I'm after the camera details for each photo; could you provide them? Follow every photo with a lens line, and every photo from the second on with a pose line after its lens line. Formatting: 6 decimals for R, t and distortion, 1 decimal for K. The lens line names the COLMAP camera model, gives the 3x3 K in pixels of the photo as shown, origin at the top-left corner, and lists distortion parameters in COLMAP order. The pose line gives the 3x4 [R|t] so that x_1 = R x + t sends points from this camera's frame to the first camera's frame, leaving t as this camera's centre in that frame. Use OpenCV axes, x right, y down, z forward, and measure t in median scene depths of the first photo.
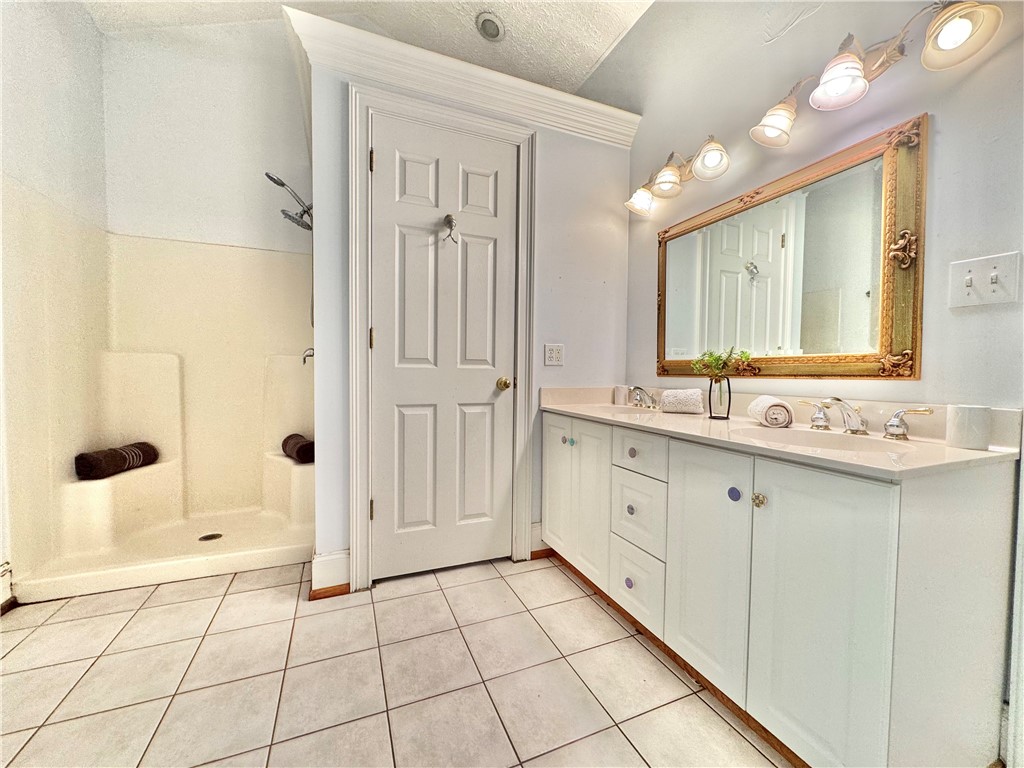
lens RADIAL K [[413.6, 0, 515.9], [0, 413.6, 384.6], [0, 0, 1]] dist [-0.000498, -0.000106]
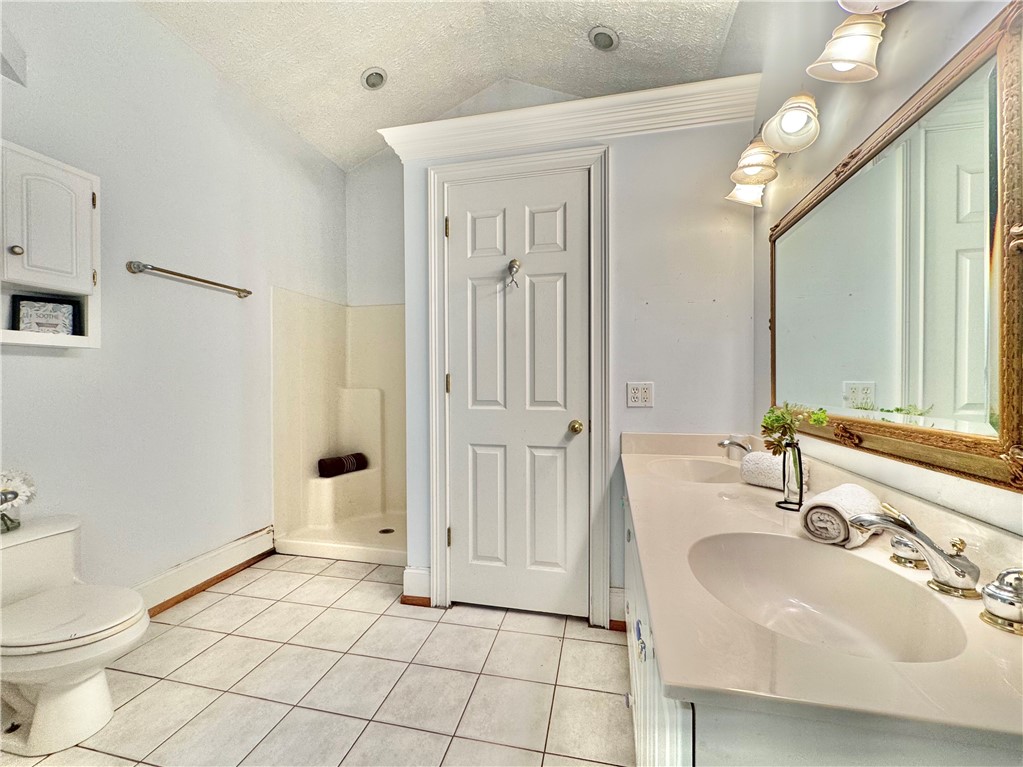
lens RADIAL K [[428.8, 0, 511.5], [0, 428.8, 383.5], [0, 0, 1]] dist [-0.002939, -0.000168]
pose [[0.811014, -0.006826, -0.584987, 0.439295], [-0.007466, 0.999730, -0.022016, -0.081544], [0.584979, 0.022223, 0.810744, 0.145283]]
